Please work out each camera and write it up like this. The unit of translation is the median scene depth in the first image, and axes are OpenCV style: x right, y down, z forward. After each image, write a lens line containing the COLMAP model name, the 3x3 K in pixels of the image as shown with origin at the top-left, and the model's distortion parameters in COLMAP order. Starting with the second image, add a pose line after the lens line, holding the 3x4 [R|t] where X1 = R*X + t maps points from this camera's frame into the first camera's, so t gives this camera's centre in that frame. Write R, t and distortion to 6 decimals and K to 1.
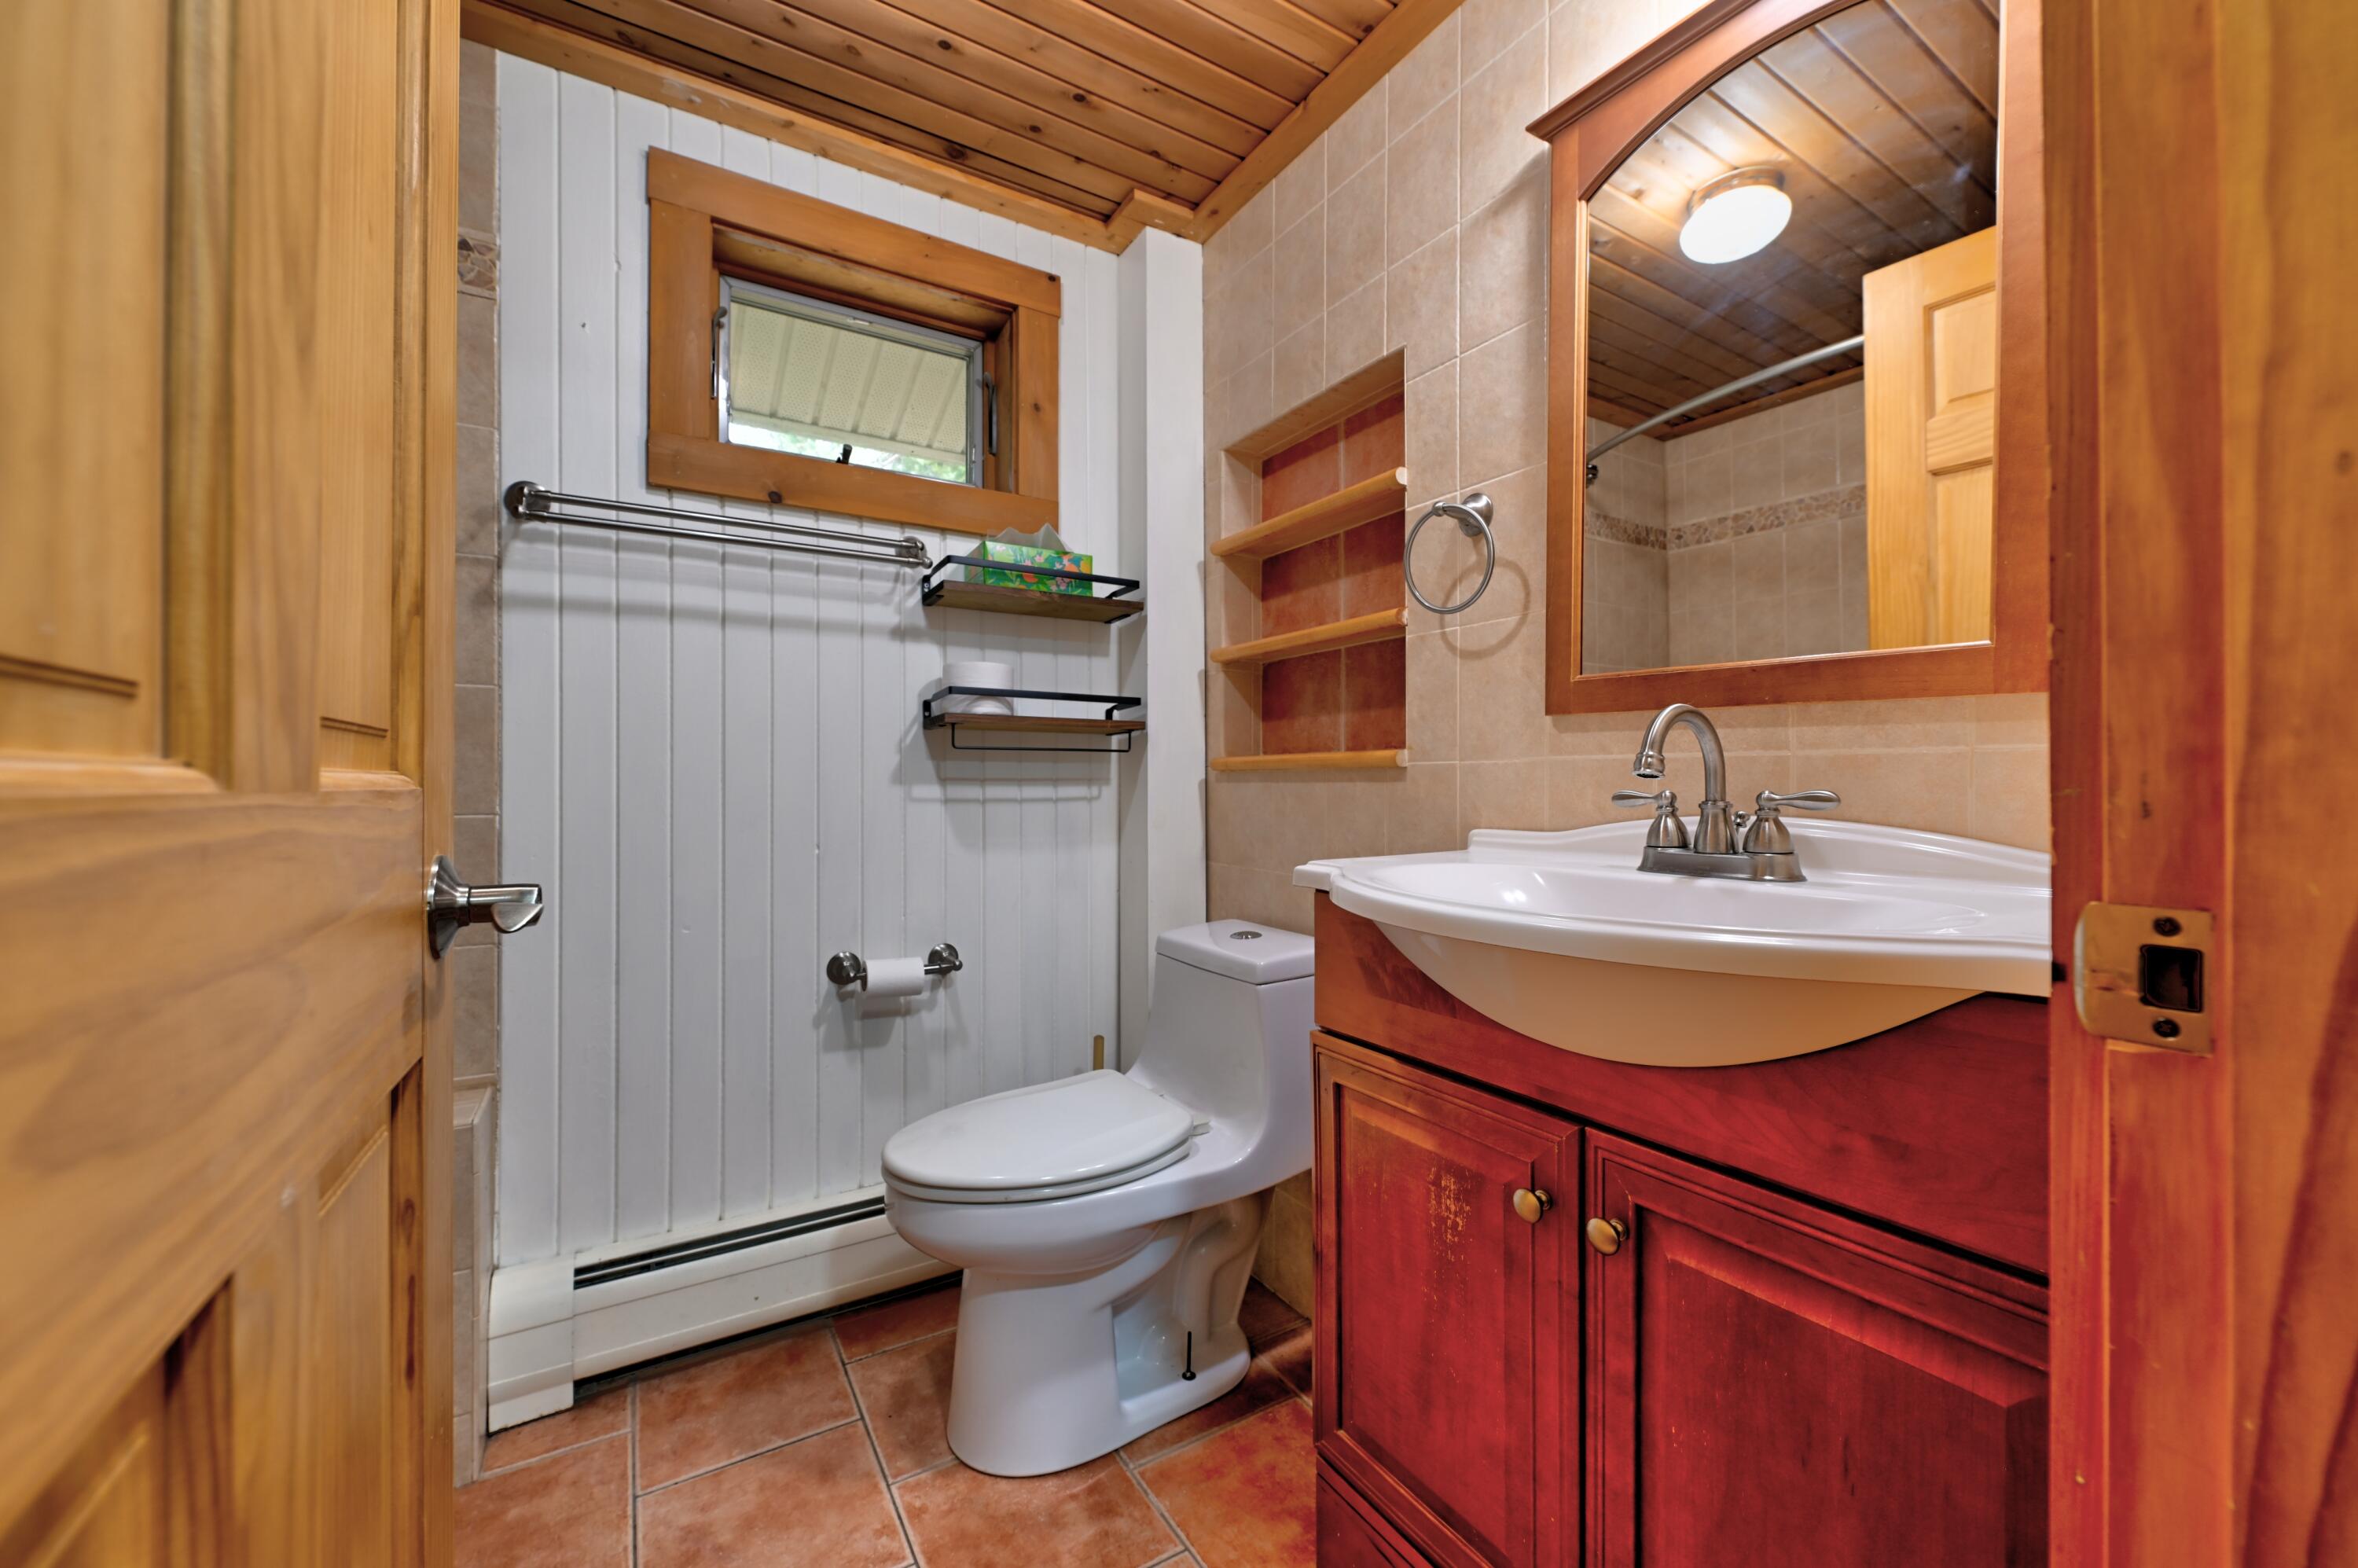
lens RADIAL K [[923.4, 0, 1176.2], [0, 923.4, 777.8], [0, 0, 1]] dist [-0.000862, -0.000685]
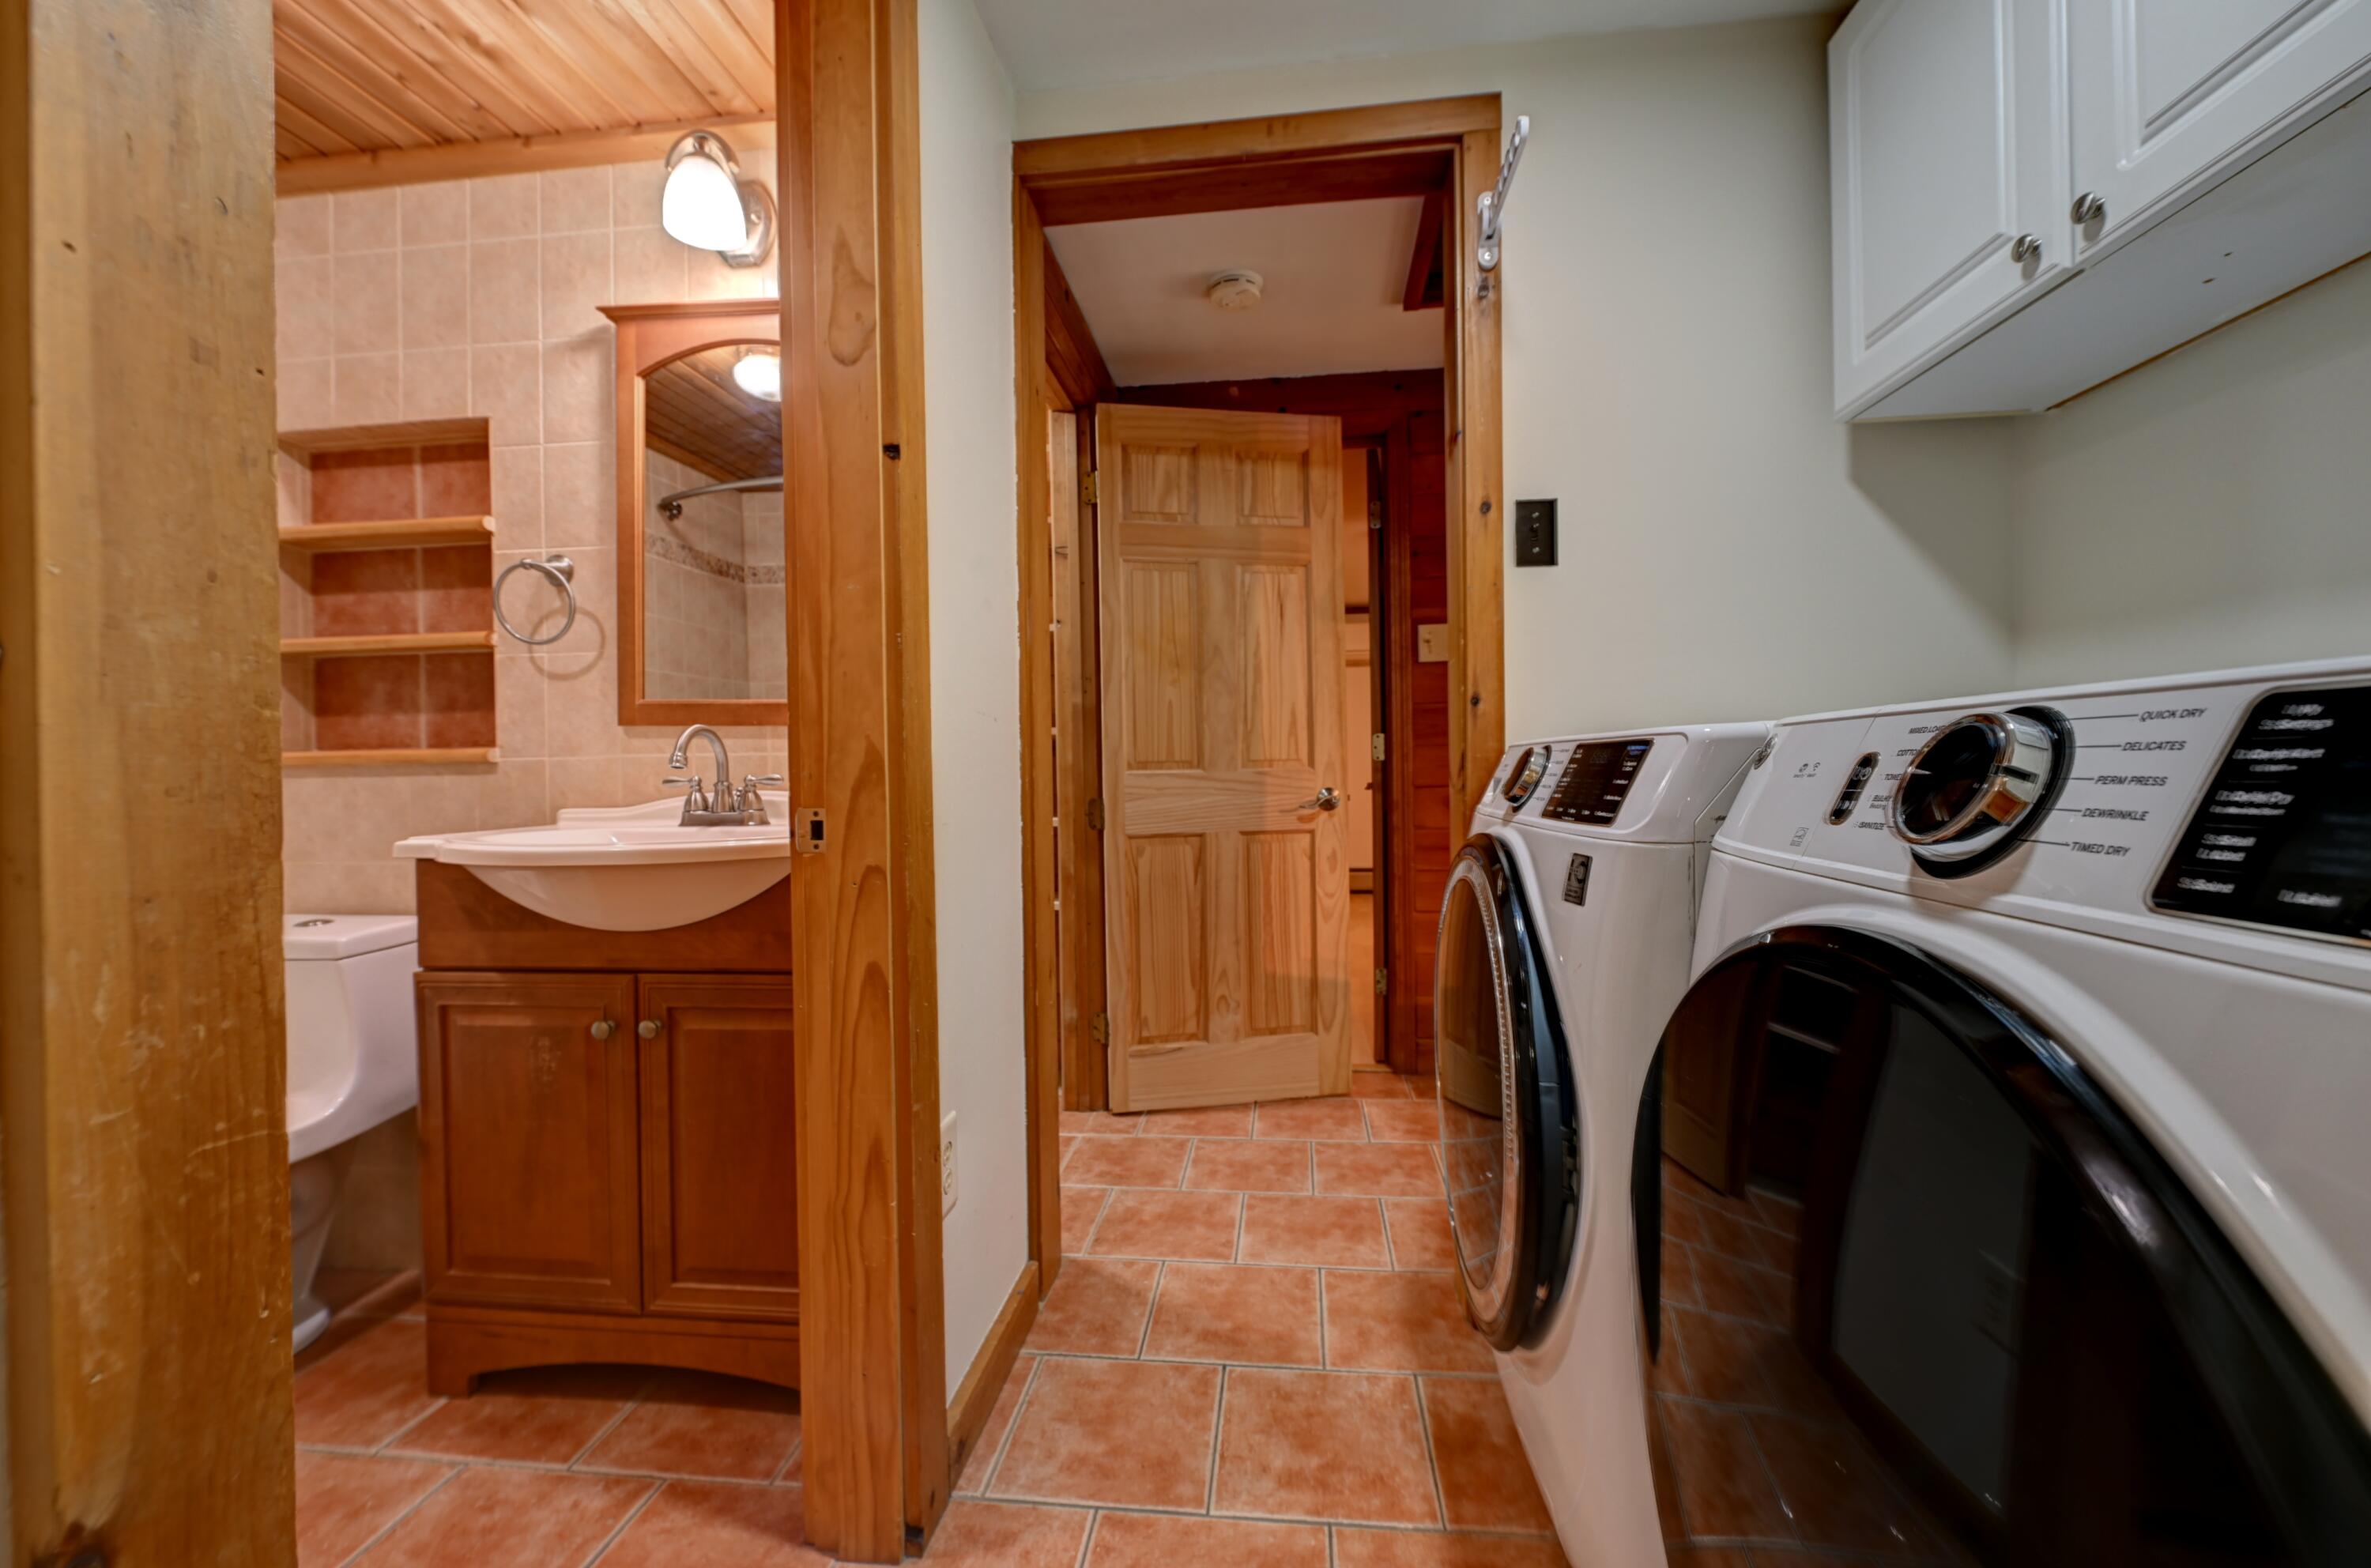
lens RADIAL K [[928.5, 0, 1199.1], [0, 928.5, 774.9], [0, 0, 1]] dist [-0.000862, -0.000685]
pose [[0.614426, -0.012845, 0.788870, -0.166633], [0.011022, 0.999910, 0.007697, 0.006198], [-0.788898, 0.003966, 0.614512, -0.544830]]
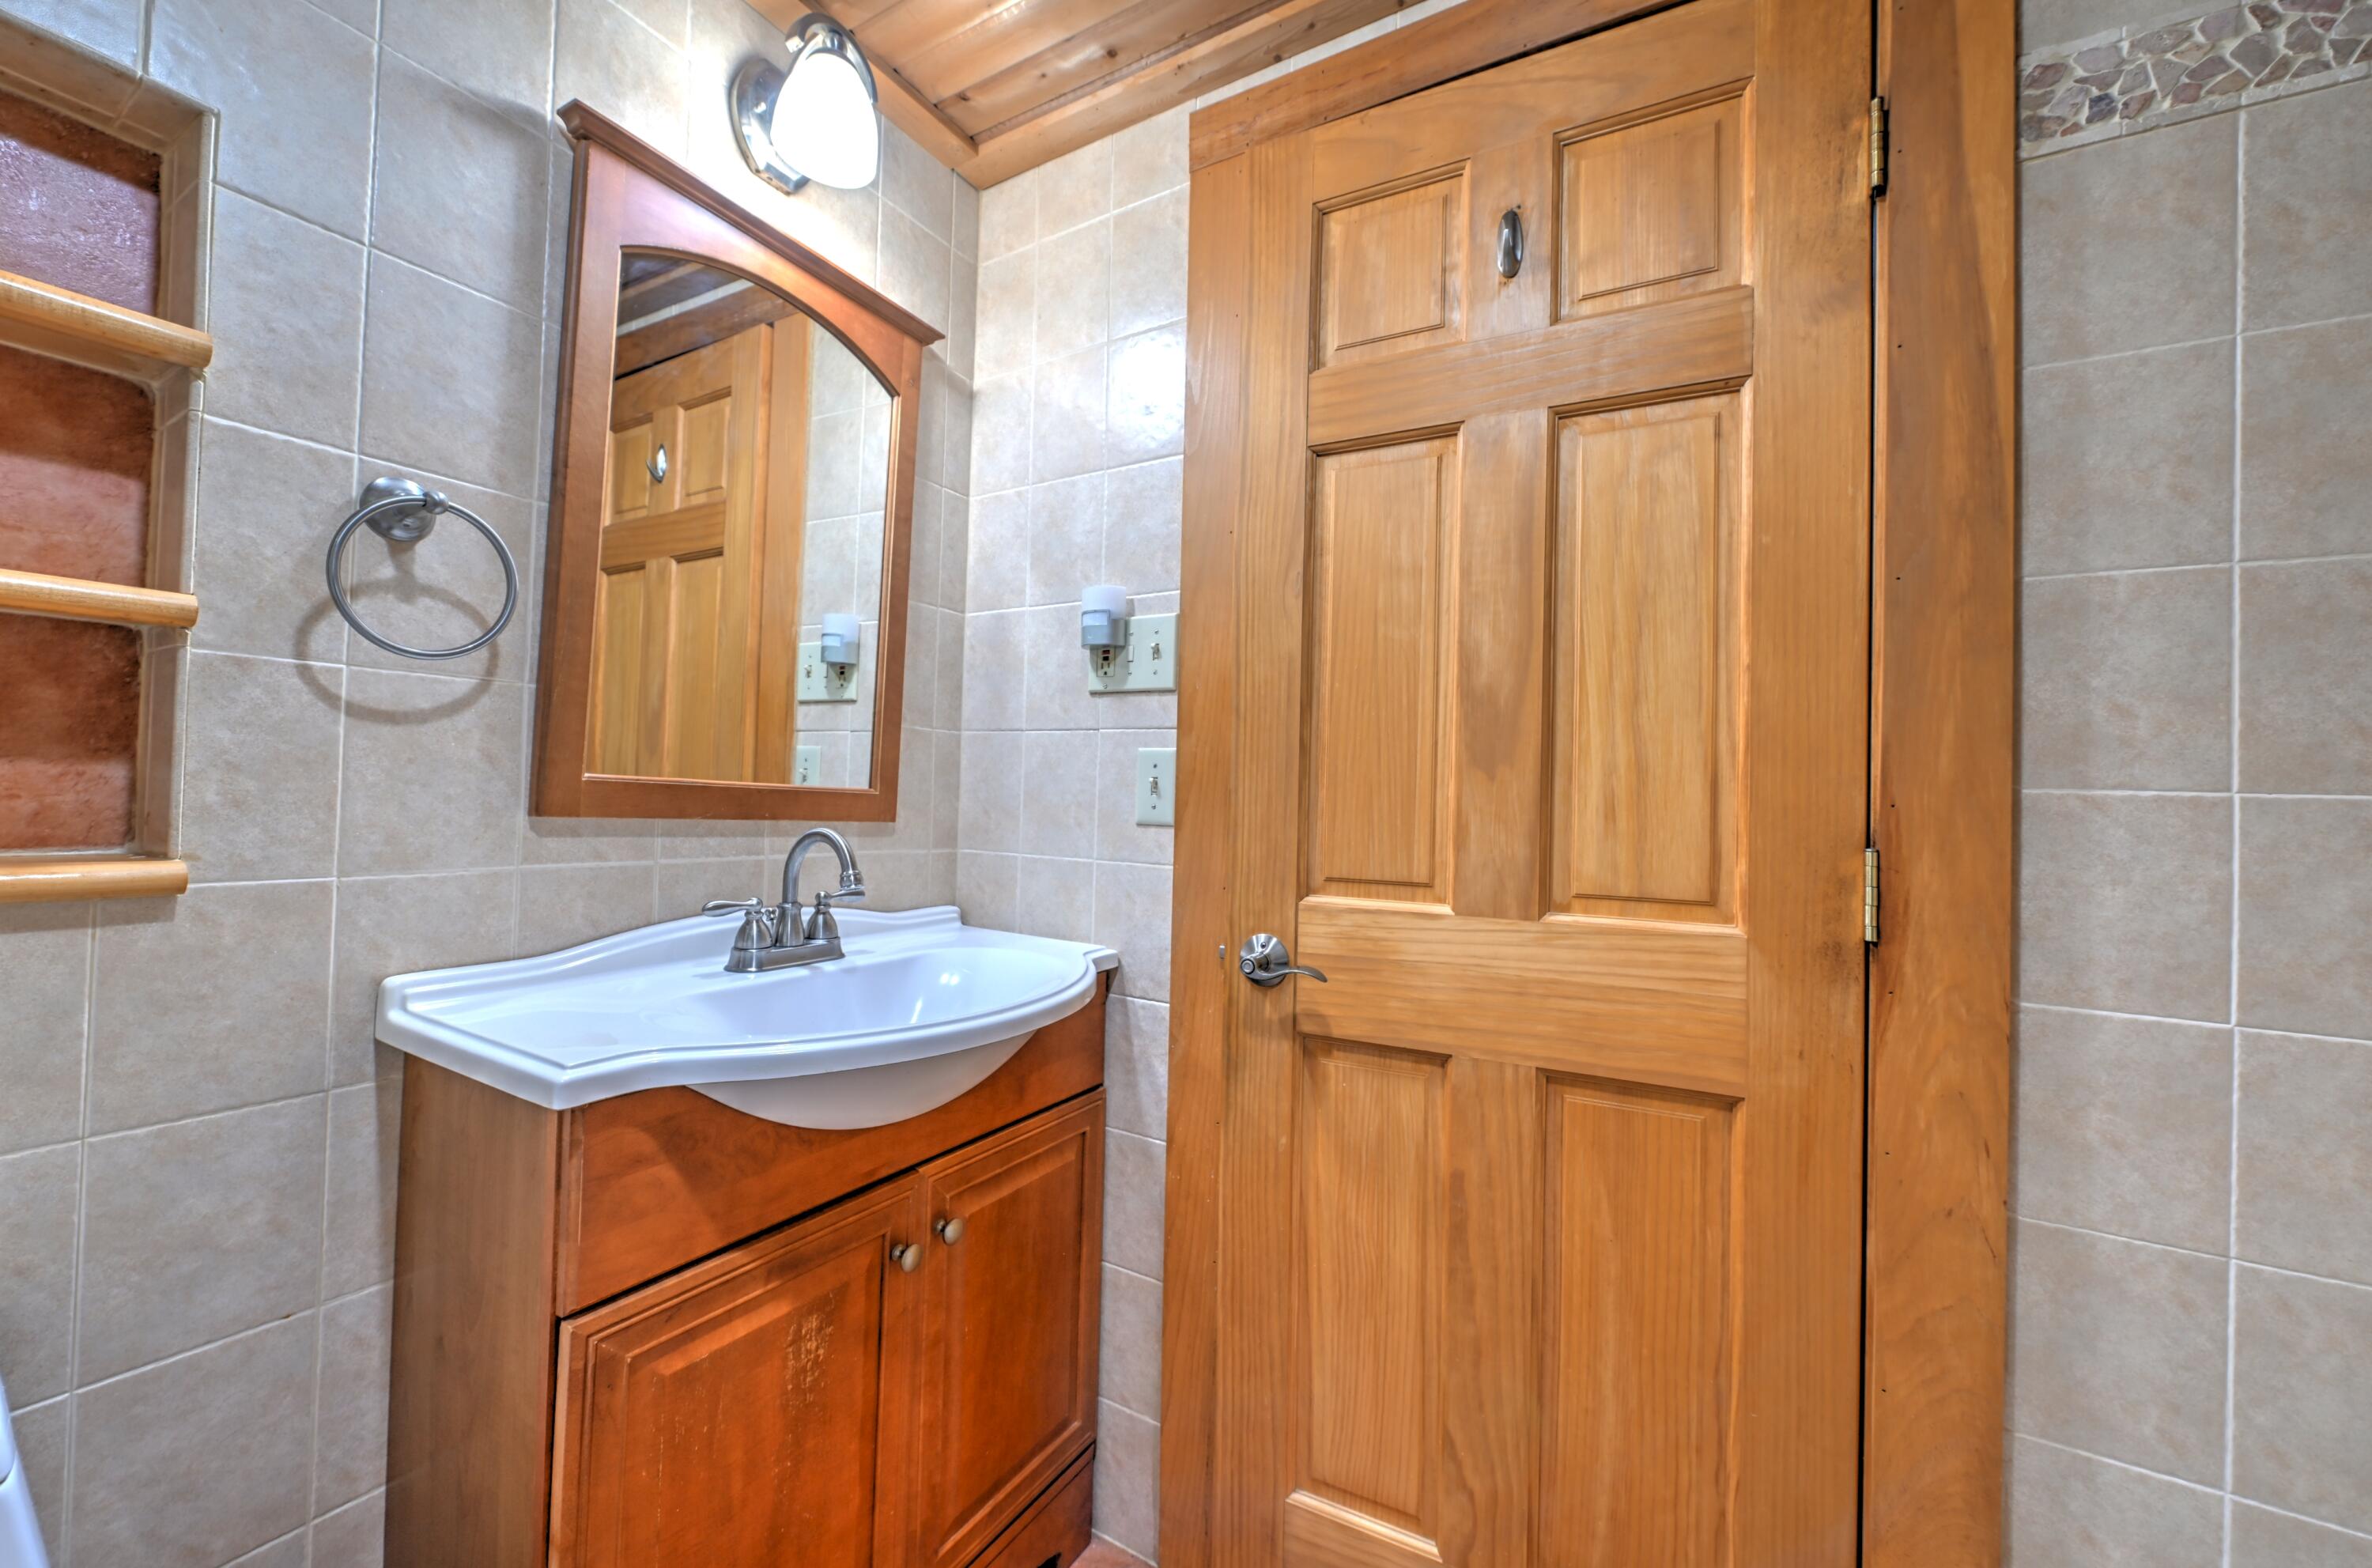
lens RADIAL K [[929.0, 0, 1167.8], [0, 929.0, 779.4], [0, 0, 1]] dist [-0.000862, -0.000685]
pose [[-0.464078, 0.005365, 0.885778, -0.545942], [-0.031307, 0.999258, -0.022455, -0.092506], [-0.885241, -0.038152, -0.463566, 0.826754]]
